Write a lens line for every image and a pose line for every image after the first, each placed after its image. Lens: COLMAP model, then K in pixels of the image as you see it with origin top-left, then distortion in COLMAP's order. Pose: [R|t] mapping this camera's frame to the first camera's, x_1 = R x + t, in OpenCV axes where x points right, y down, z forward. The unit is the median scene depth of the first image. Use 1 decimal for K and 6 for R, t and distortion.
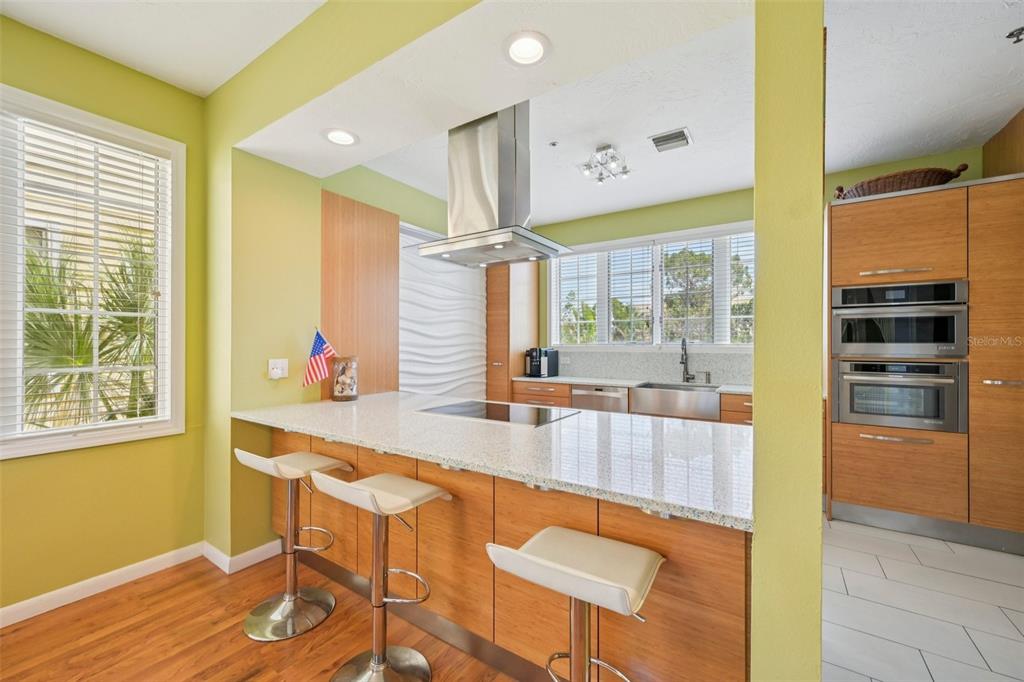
lens RADIAL K [[405.5, 0, 512.6], [0, 405.5, 341.0], [0, 0, 1]] dist [0.001952, -0.000256]
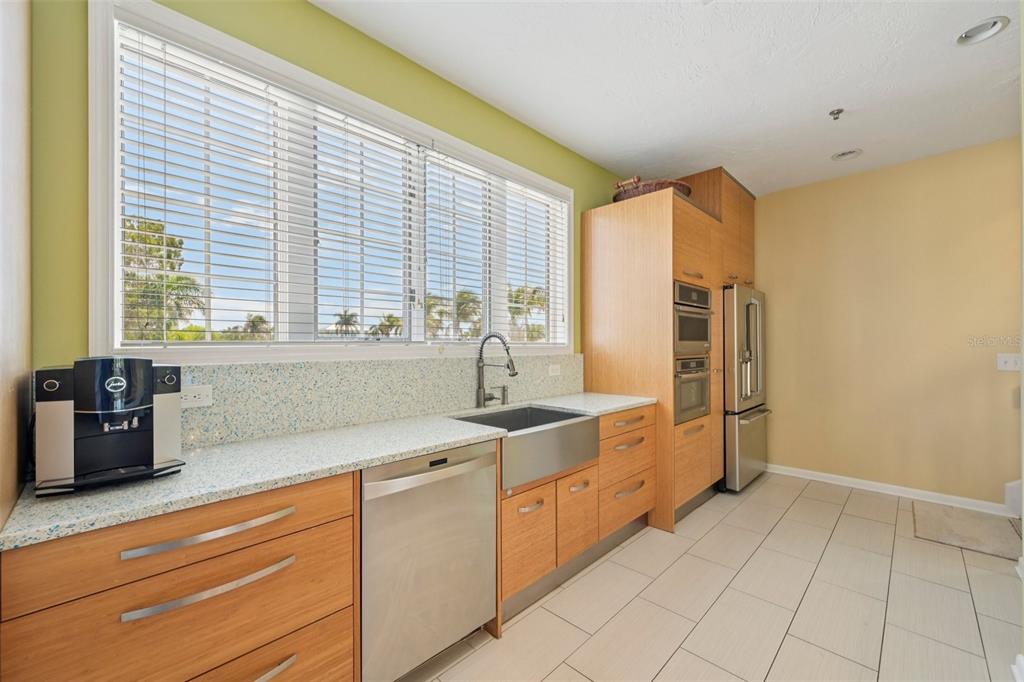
lens RADIAL K [[405.5, 0, 501.6], [0, 405.5, 343.8], [0, 0, 1]] dist [0.001952, -0.000256]
pose [[0.212495, -0.001268, 0.977161, -0.196112], [-0.005809, 0.999980, 0.002561, 0.011115], [-0.977145, -0.006221, 0.212483, 1.188489]]
